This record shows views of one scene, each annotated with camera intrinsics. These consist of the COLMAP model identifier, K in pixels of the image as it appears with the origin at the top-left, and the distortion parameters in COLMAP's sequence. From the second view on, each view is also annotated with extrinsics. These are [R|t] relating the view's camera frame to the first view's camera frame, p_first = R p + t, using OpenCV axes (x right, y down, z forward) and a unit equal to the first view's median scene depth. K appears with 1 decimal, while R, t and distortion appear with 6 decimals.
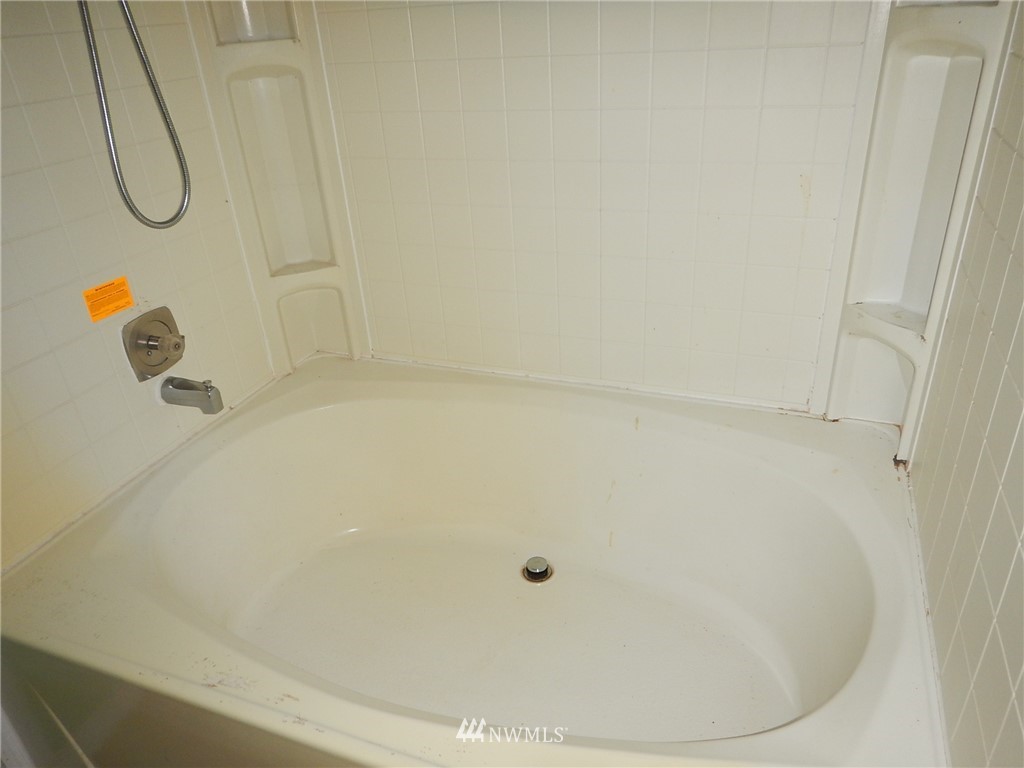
lens RADIAL K [[734.1, 0, 510.2], [0, 734.1, 380.2], [0, 0, 1]] dist [0.008982, 0.003803]
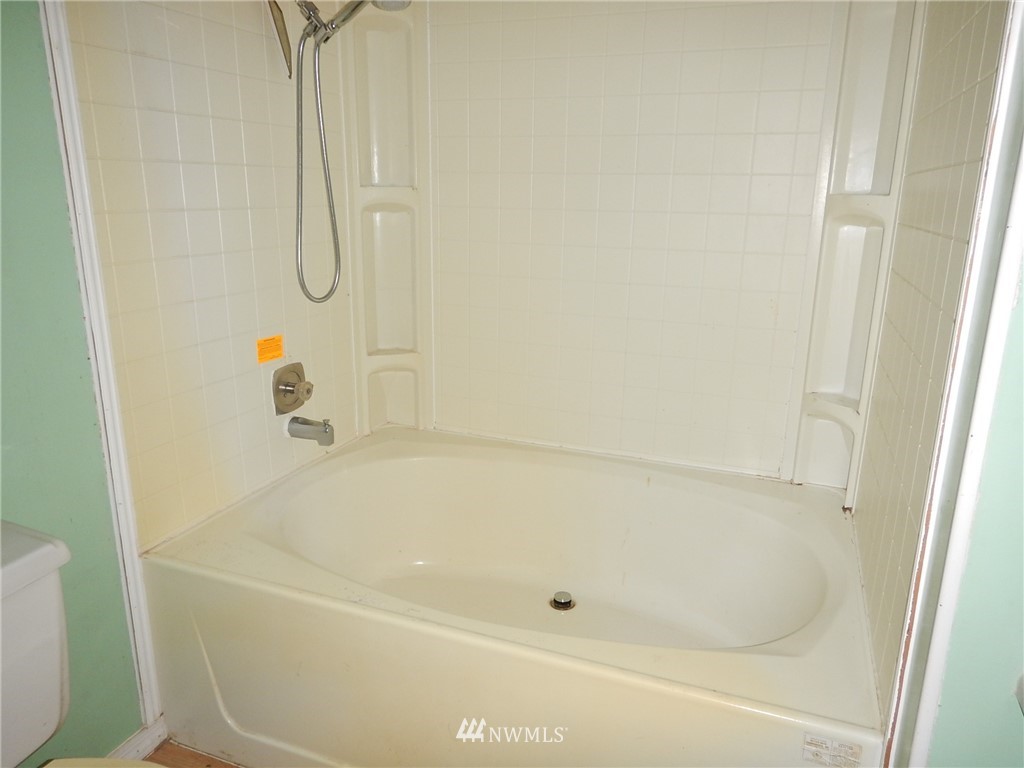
lens RADIAL K [[734.1, 0, 512.9], [0, 734.1, 386.7], [0, 0, 1]] dist [0.008982, 0.003803]
pose [[0.996782, 0.074972, 0.028358, -0.123770], [-0.067117, 0.974071, -0.216057, 0.207268], [-0.043821, 0.213458, 0.975969, -0.308784]]
